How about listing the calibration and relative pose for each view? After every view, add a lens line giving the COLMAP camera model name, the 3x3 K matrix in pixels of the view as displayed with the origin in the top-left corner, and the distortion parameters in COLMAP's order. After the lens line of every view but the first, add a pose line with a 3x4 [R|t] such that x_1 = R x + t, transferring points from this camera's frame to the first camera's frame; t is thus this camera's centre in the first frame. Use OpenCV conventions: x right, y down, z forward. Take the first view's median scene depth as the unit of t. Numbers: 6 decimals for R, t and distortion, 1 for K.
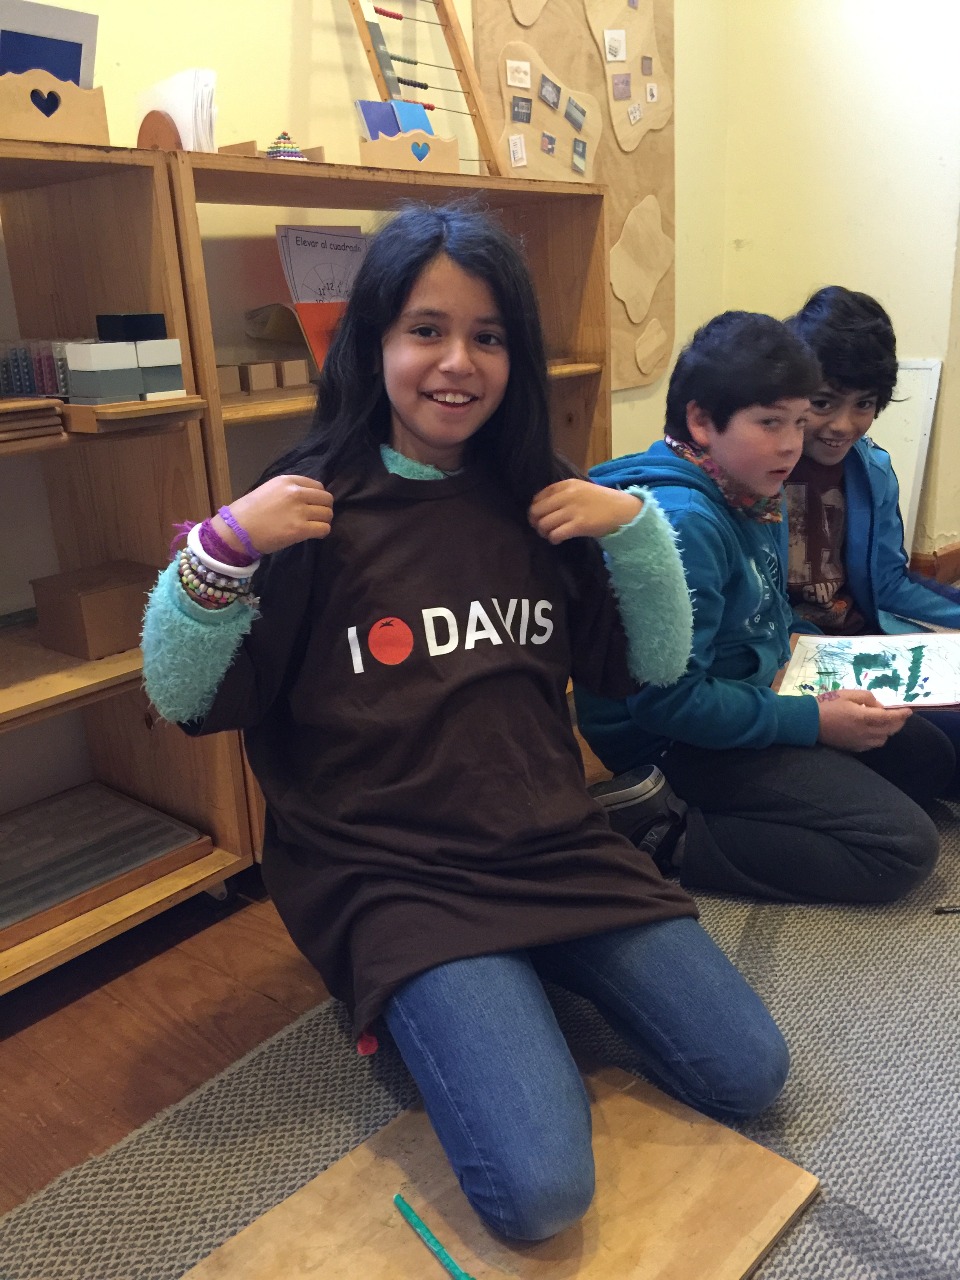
lens RADIAL K [[1117.3, 0, 480.0], [0, 1117.3, 640.0], [0, 0, 1]] dist [0.097120, -0.110175]
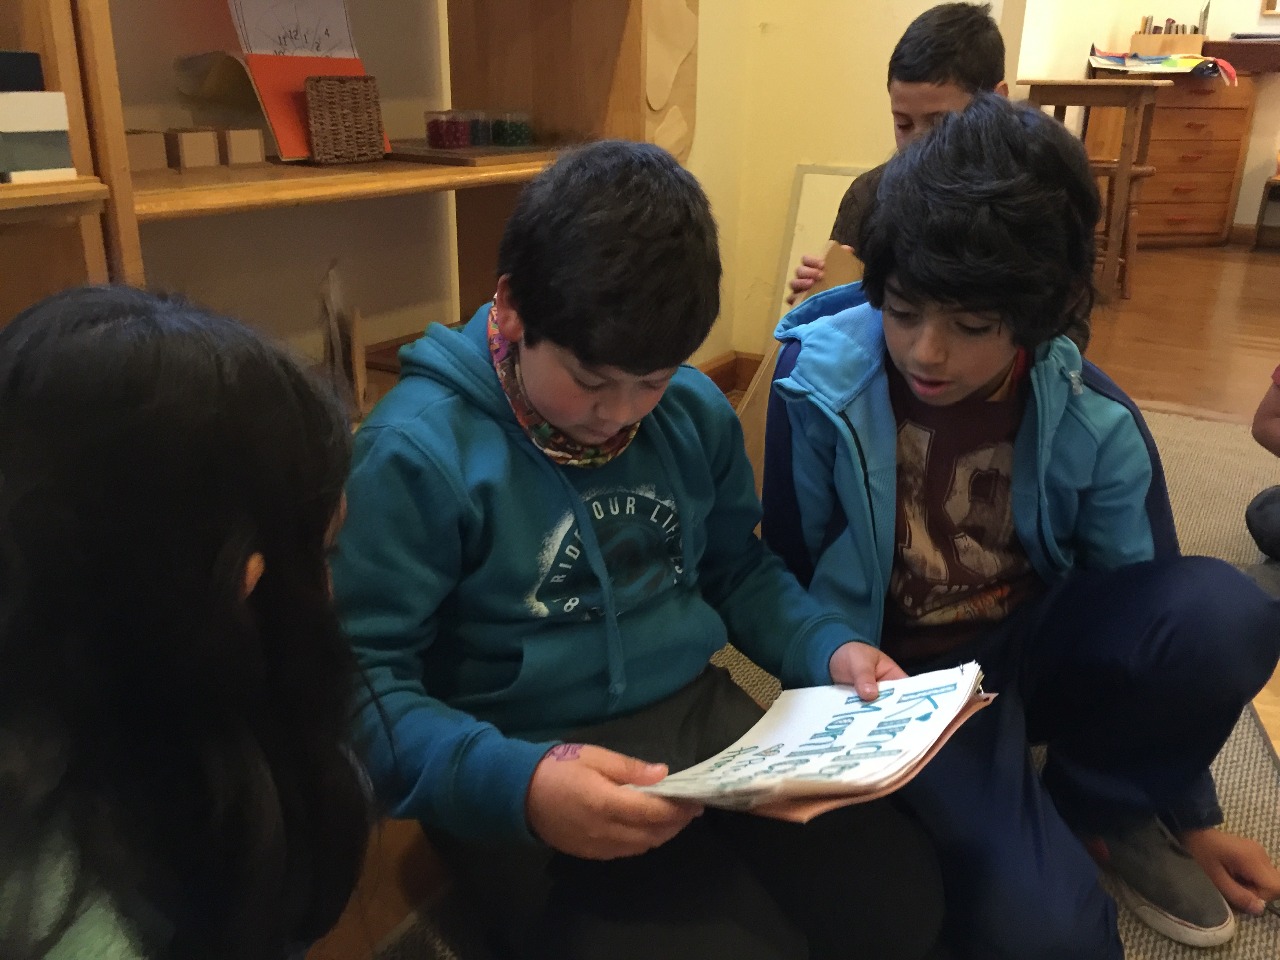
lens RADIAL K [[1117.3, 0, 640.0], [0, 1117.3, 480.0], [0, 0, 1]] dist [0.097120, -0.110175]
pose [[0.984726, 0.012630, 0.173651, -0.037175], [-0.021512, 0.998549, 0.049365, -0.064200], [-0.172776, -0.052346, 0.983569, 0.218135]]
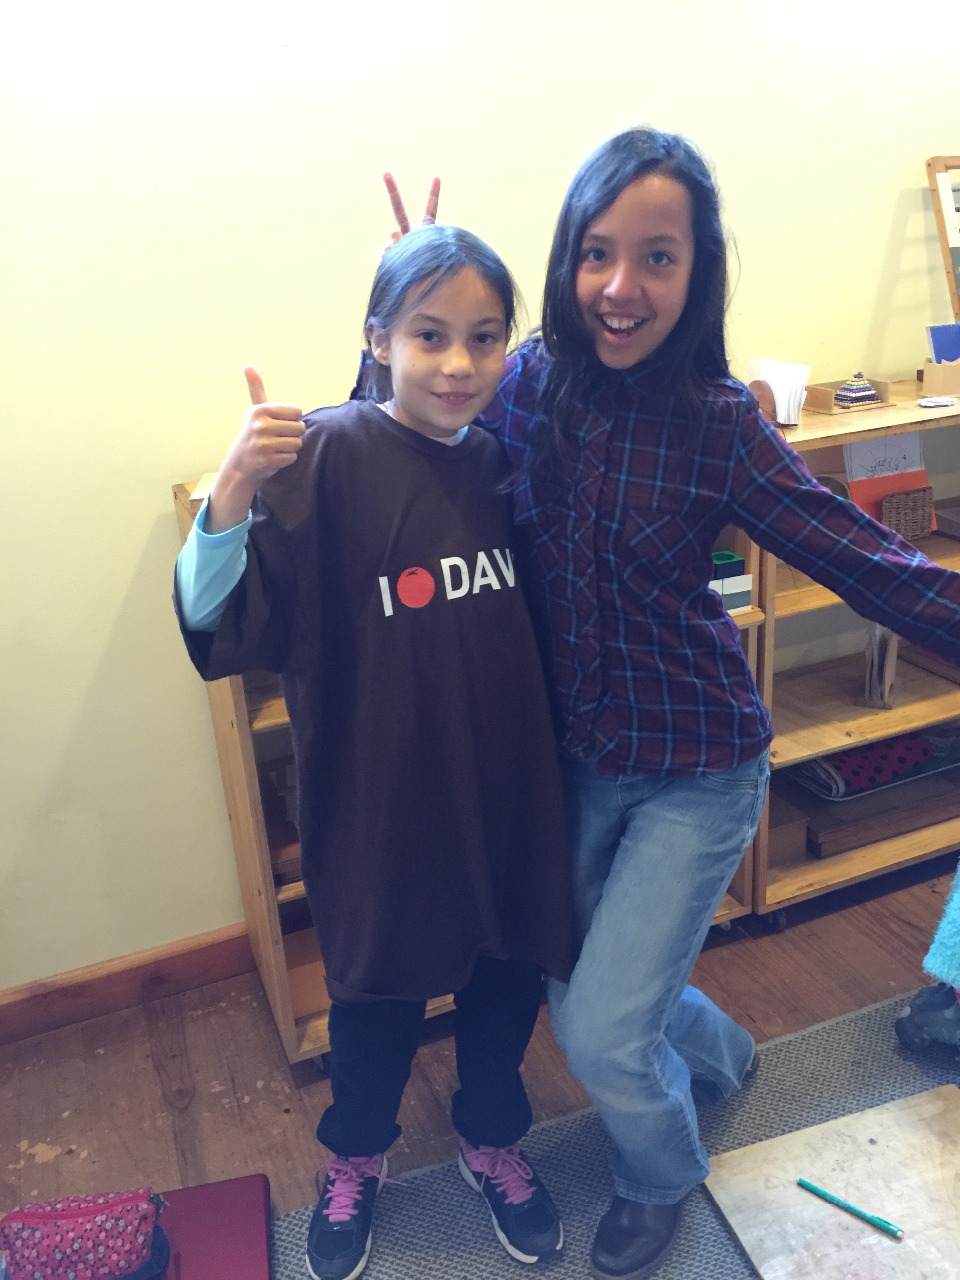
lens RADIAL K [[1105.6, 0, 474.6], [0, 1105.6, 628.9], [0, 0, 1]] dist [0.084577, -0.107111]
pose [[0.884106, 0.156351, -0.440352, 0.048792], [-0.114361, 0.986102, 0.120519, -0.273243], [0.453075, -0.056192, 0.889699, -0.365277]]
